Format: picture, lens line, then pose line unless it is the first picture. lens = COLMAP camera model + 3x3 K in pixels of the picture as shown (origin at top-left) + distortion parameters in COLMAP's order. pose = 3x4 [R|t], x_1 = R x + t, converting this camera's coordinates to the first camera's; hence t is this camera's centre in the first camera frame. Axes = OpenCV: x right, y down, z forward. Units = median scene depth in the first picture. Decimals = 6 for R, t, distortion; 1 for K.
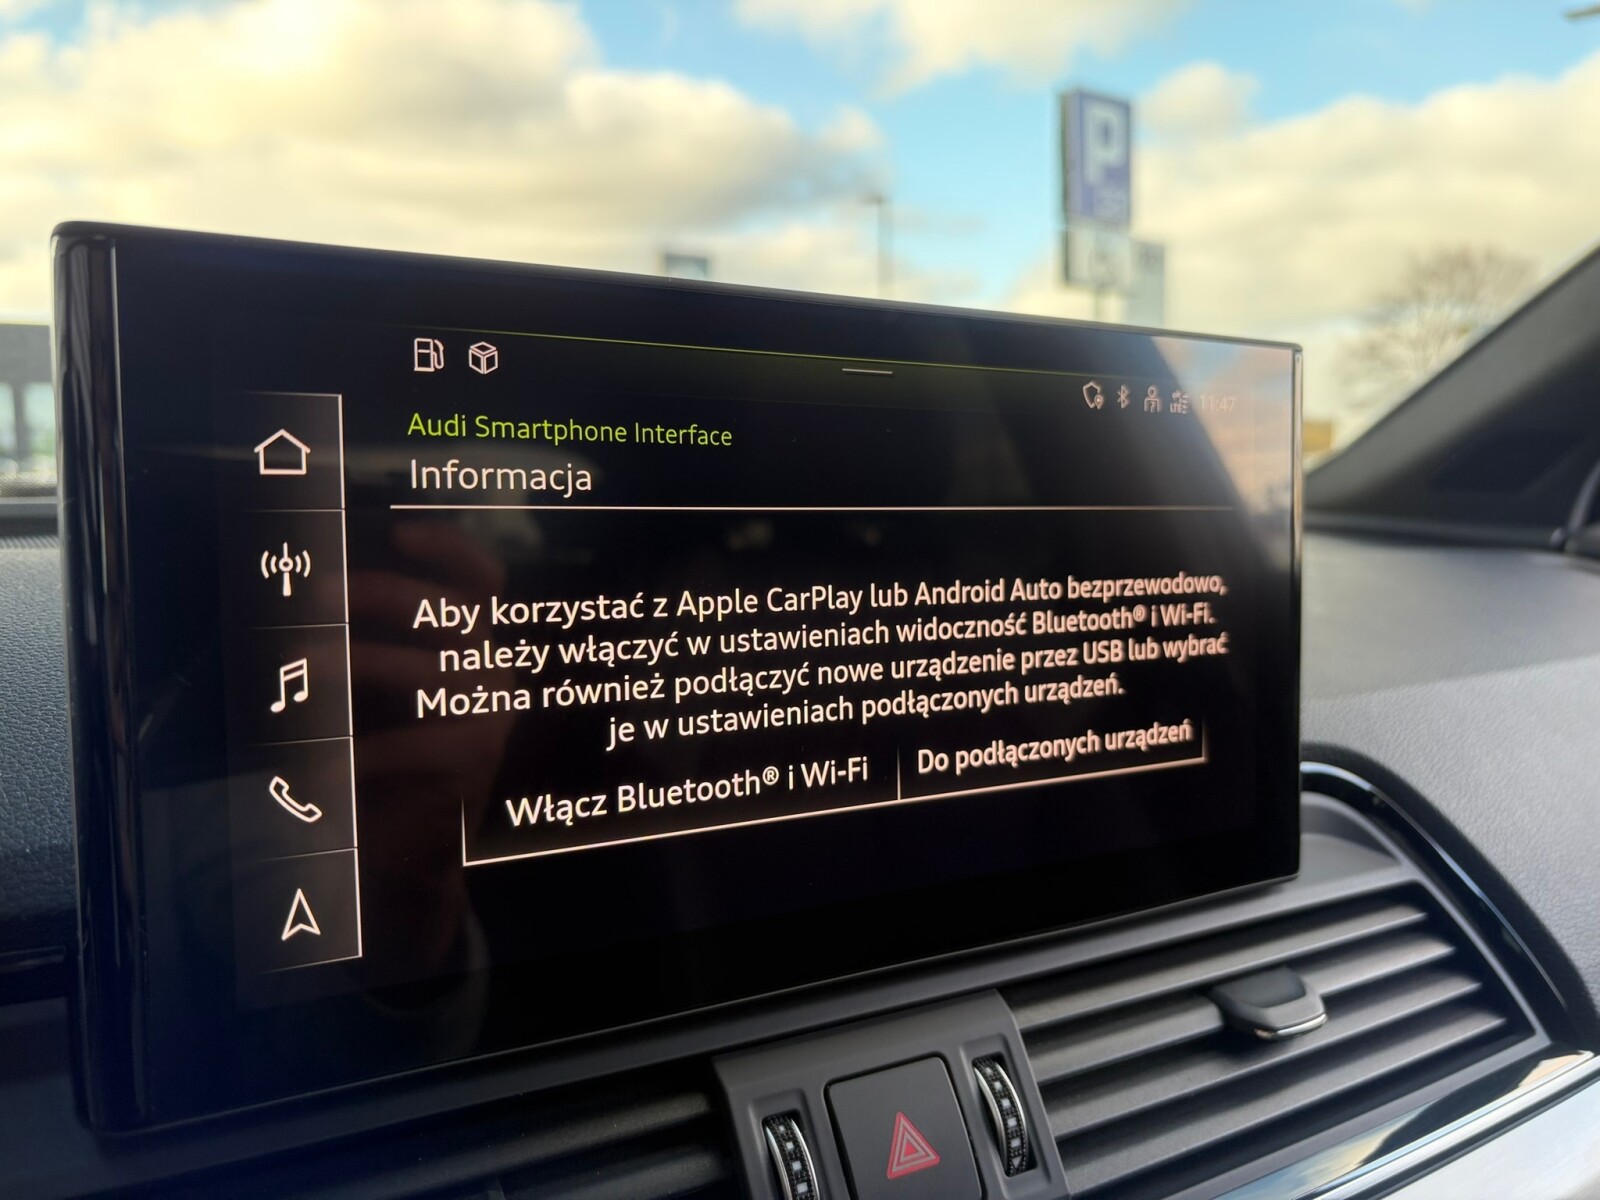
lens RADIAL K [[1248.2, 0, 790.3], [0, 1248.2, 612.1], [0, 0, 1]] dist [-0.007891, -0.001175]
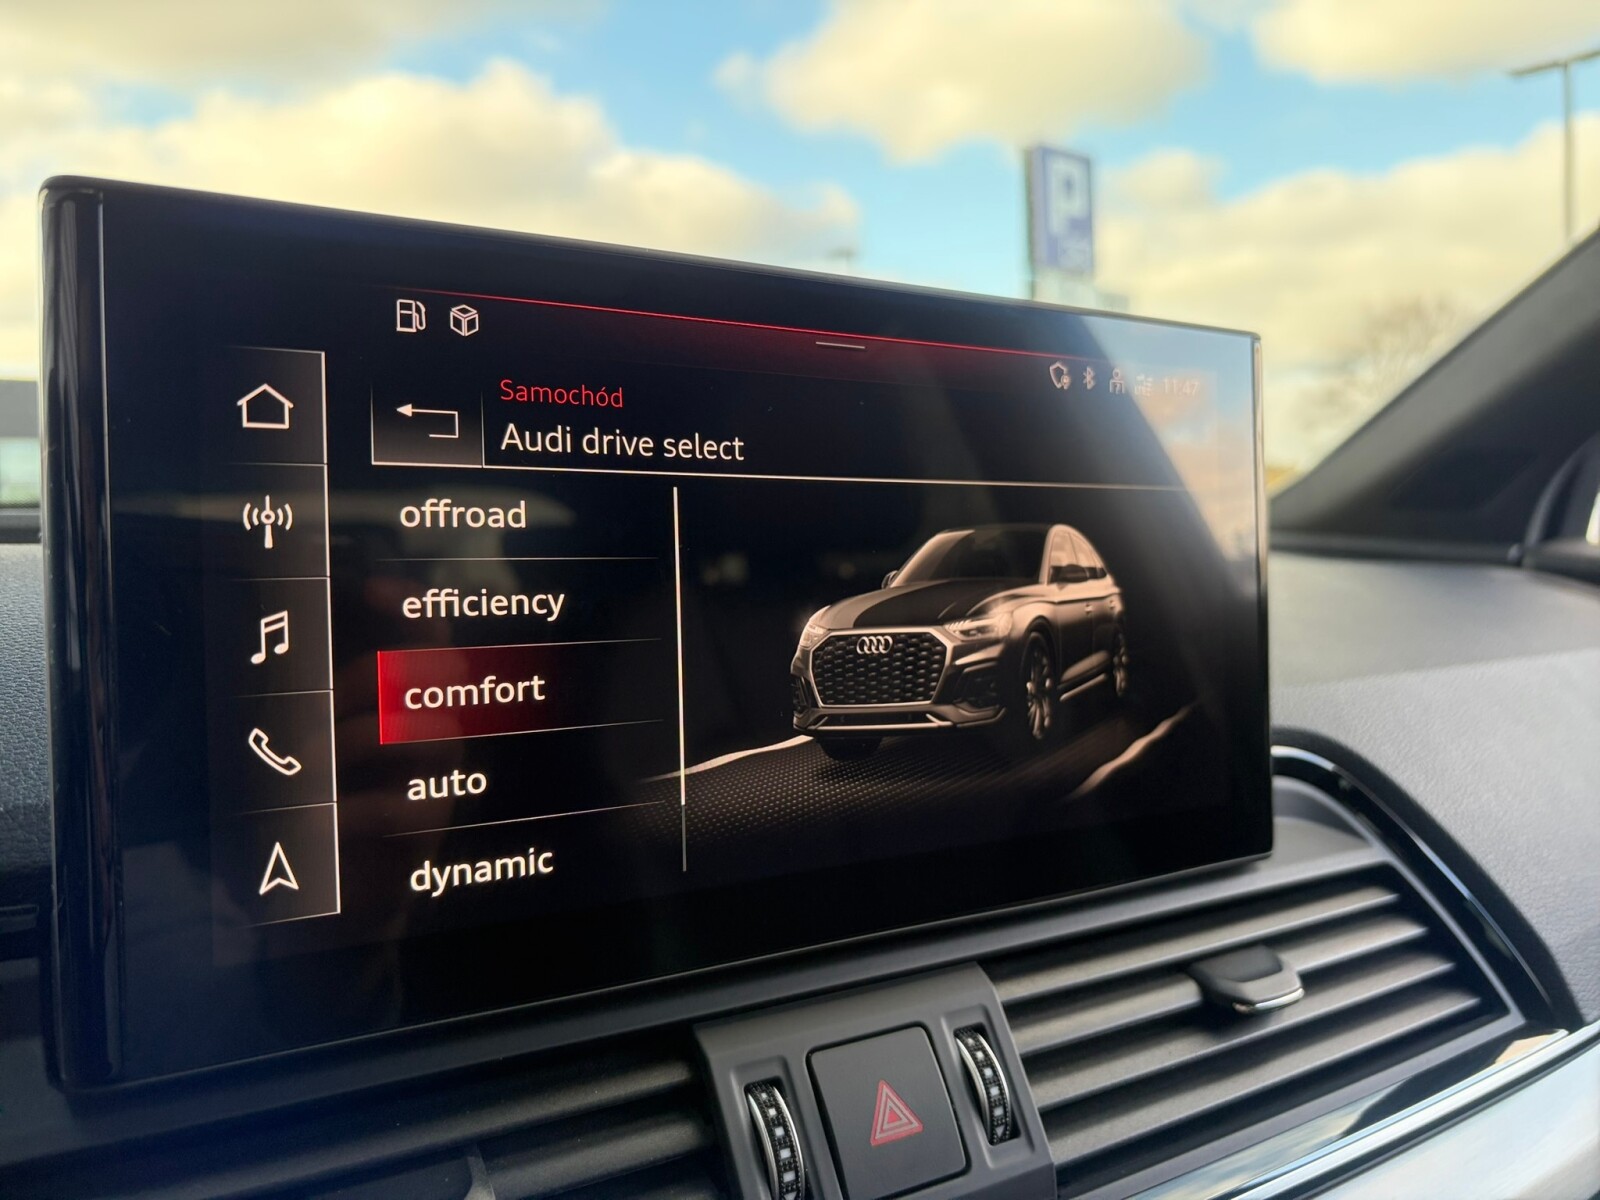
lens RADIAL K [[1247.1, 0, 796.5], [0, 1247.1, 597.6], [0, 0, 1]] dist [-0.029100, 0.034261]
pose [[0.999619, -0.009718, 0.025821, -0.002529], [0.011021, 0.998648, -0.050805, 0.063485], [-0.025292, 0.051070, 0.998375, -0.008644]]
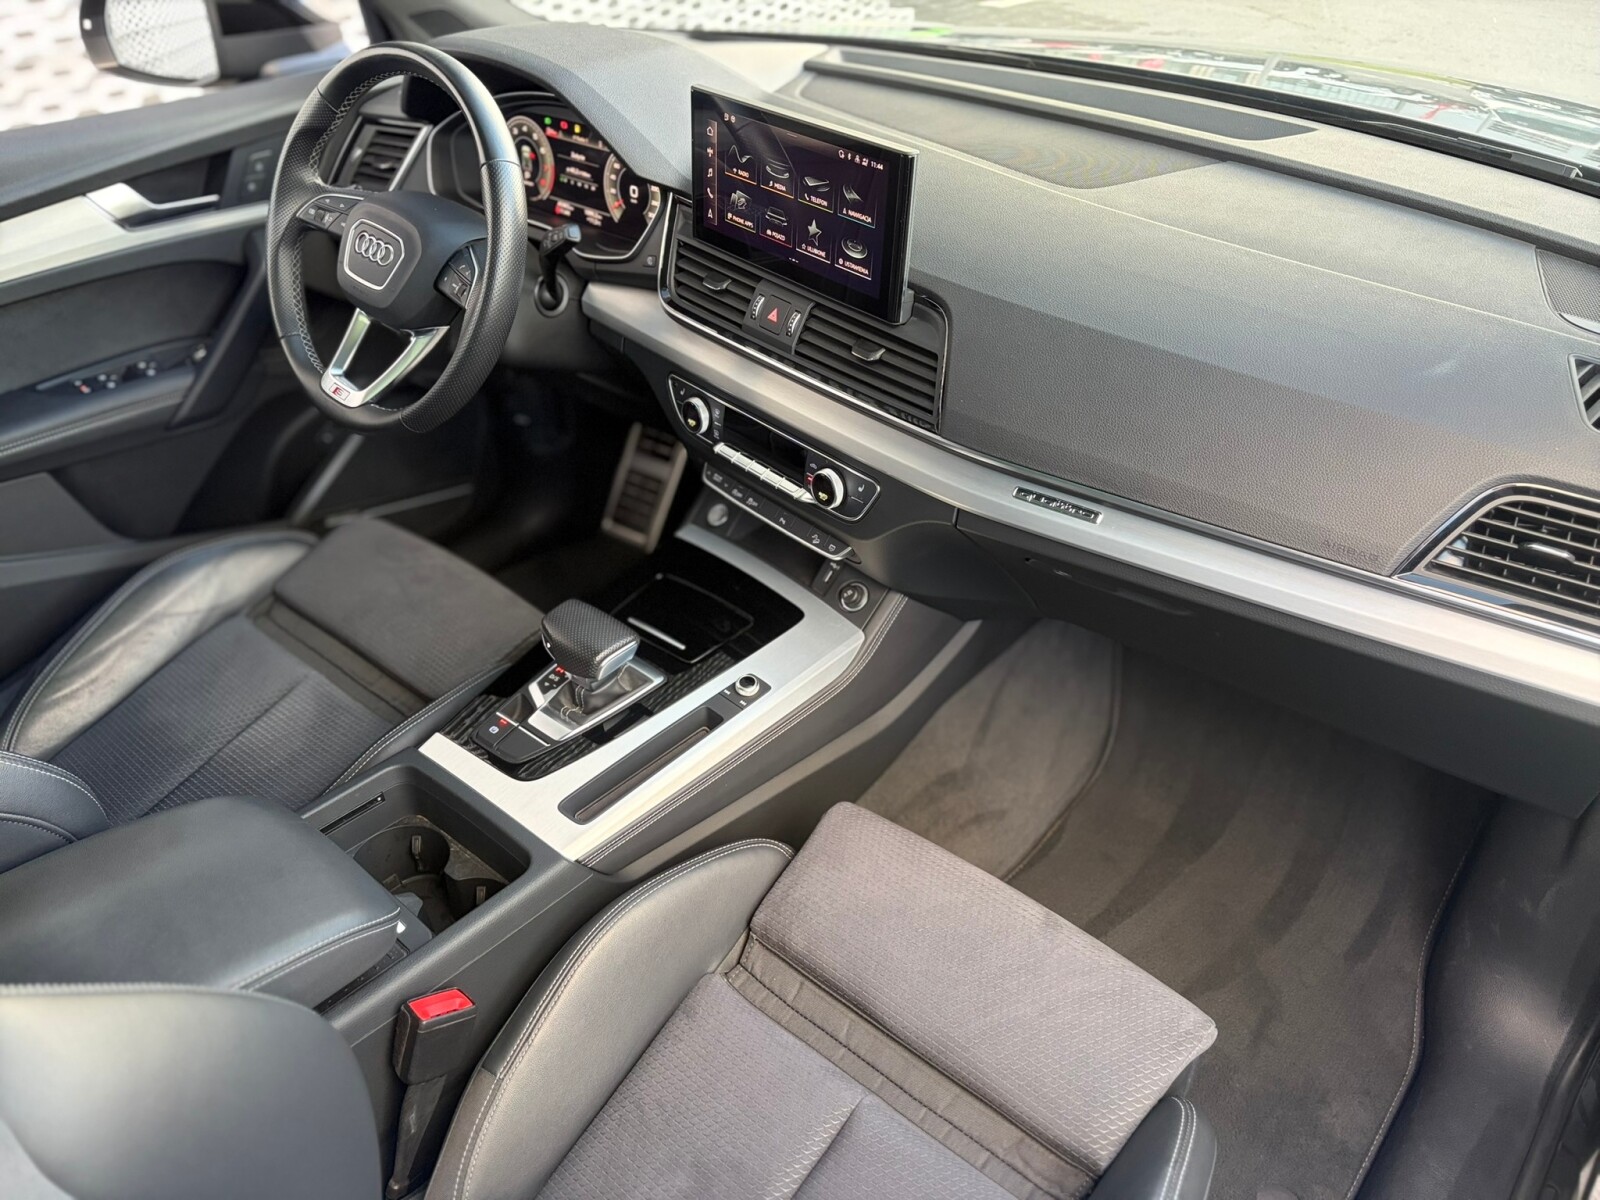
lens RADIAL K [[1220.9, 0, 798.6], [0, 1220.9, 604.8], [0, 0, 1]] dist [0.020610, 0.001241]
pose [[0.207025, 0.577283, -0.789864, 4.074720], [-0.088675, 0.815104, 0.572487, -1.219953], [0.974309, -0.048478, 0.219938, 0.046994]]
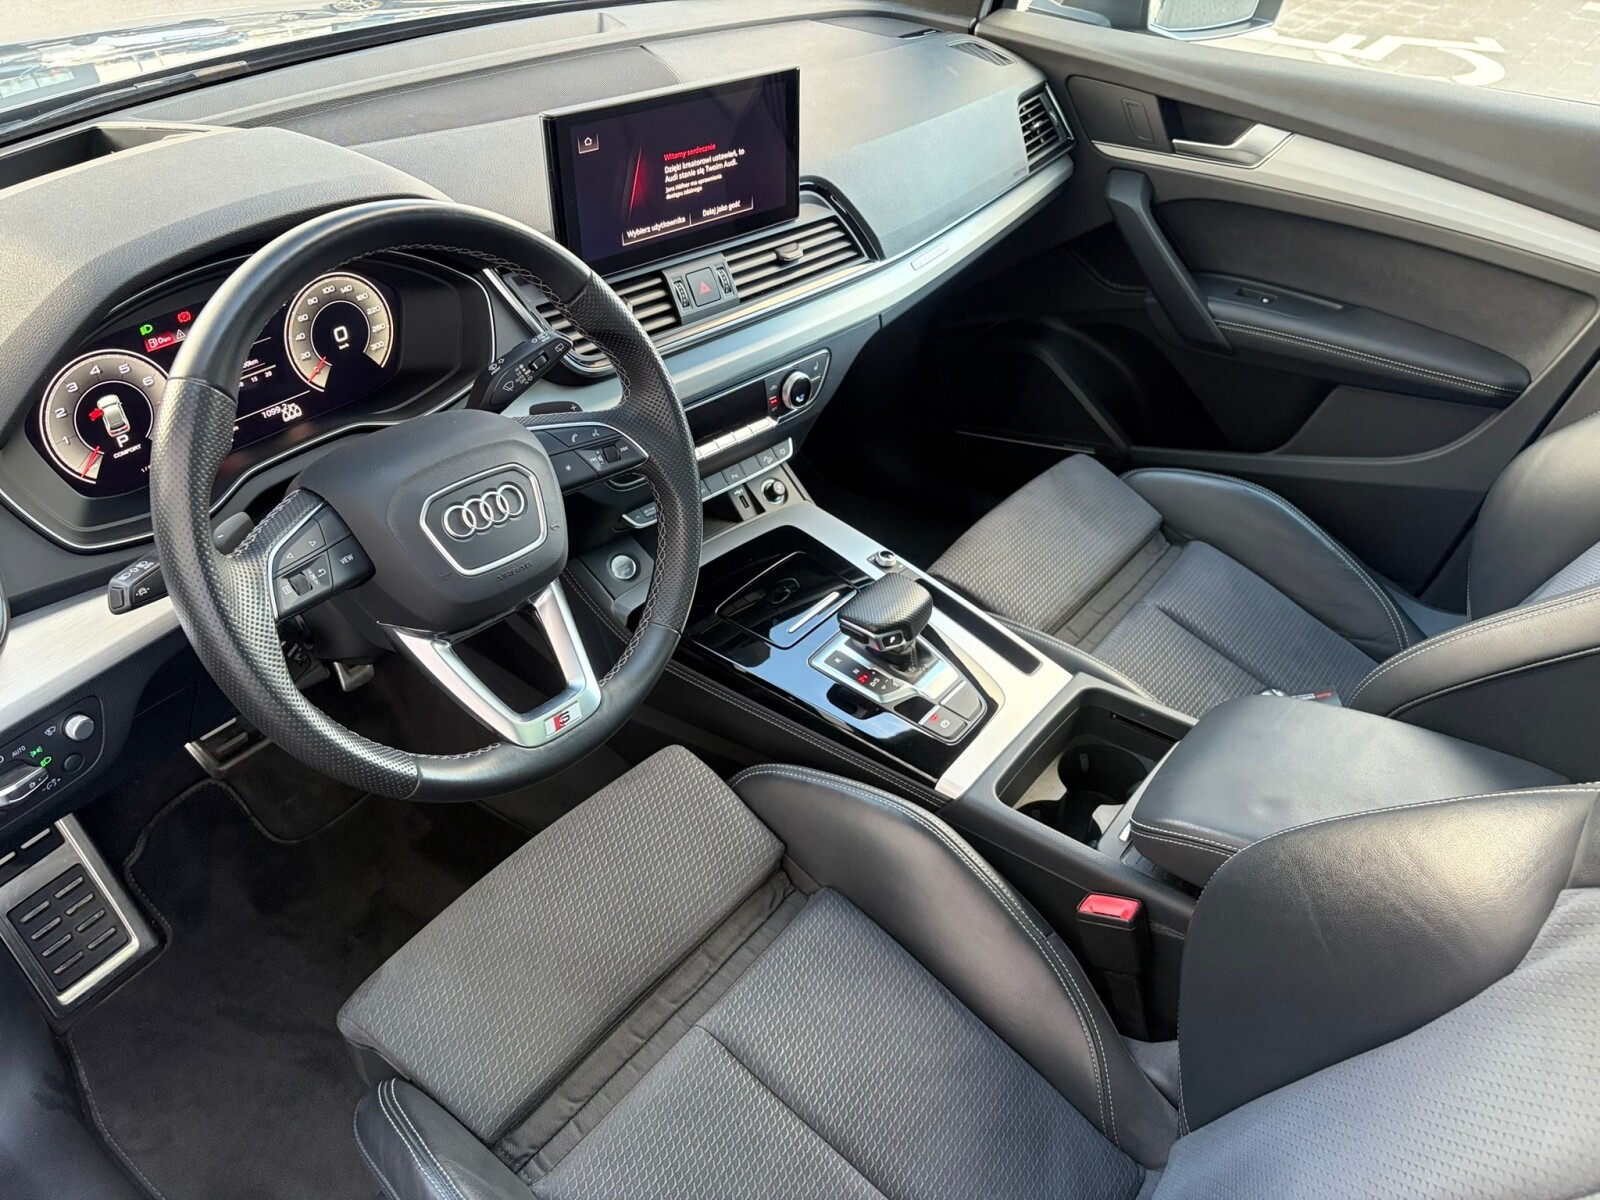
lens RADIAL K [[1214.6, 0, 799.0], [0, 1214.6, 624.3], [0, 0, 1]] dist [0.026795, -0.005417]
pose [[0.968584, -0.128115, 0.213149, -0.654210], [-0.007422, 0.841820, 0.539708, -0.911878], [-0.248577, -0.524334, 0.814422, -3.257290]]
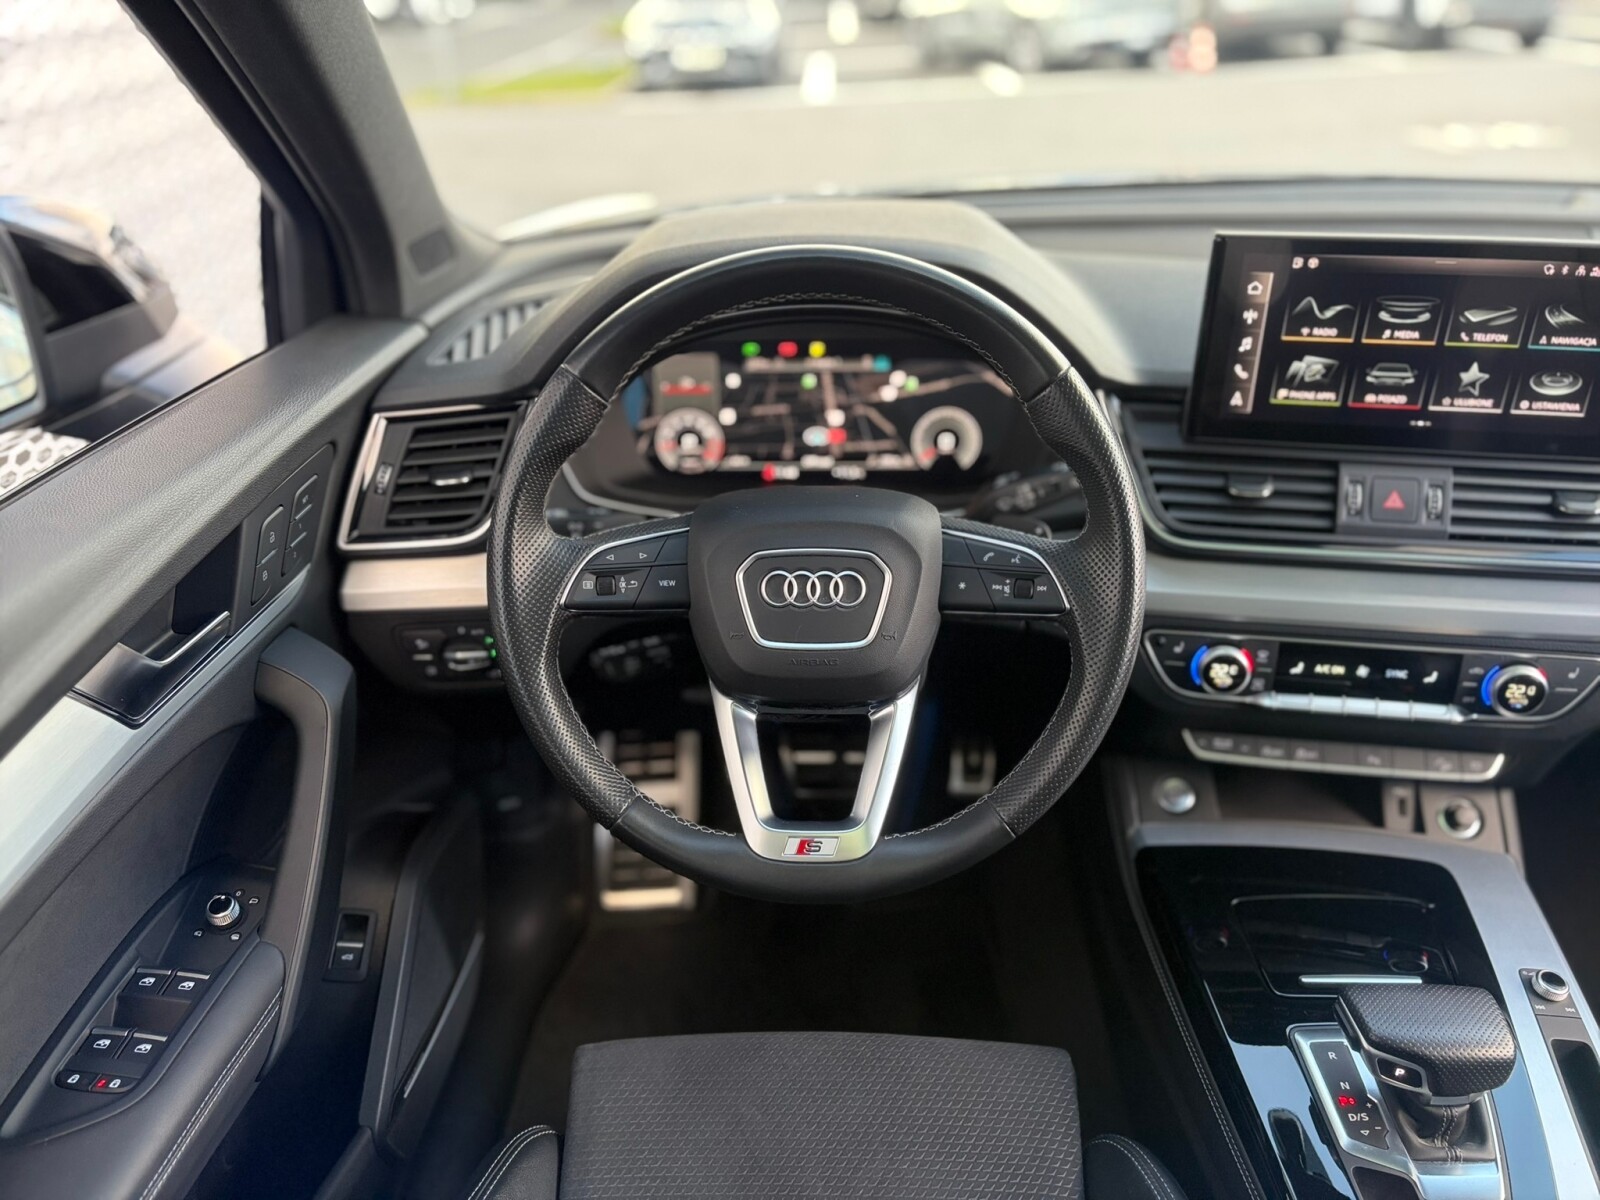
lens RADIAL K [[1227.0, 0, 812.2], [0, 1227.0, 608.3], [0, 0, 1]] dist [0.076149, -0.087478]
pose [[0.771172, 0.298568, -0.562272, 0.826758], [-0.047469, 0.907714, 0.416895, -0.615361], [0.634854, -0.294807, 0.714177, -2.414833]]
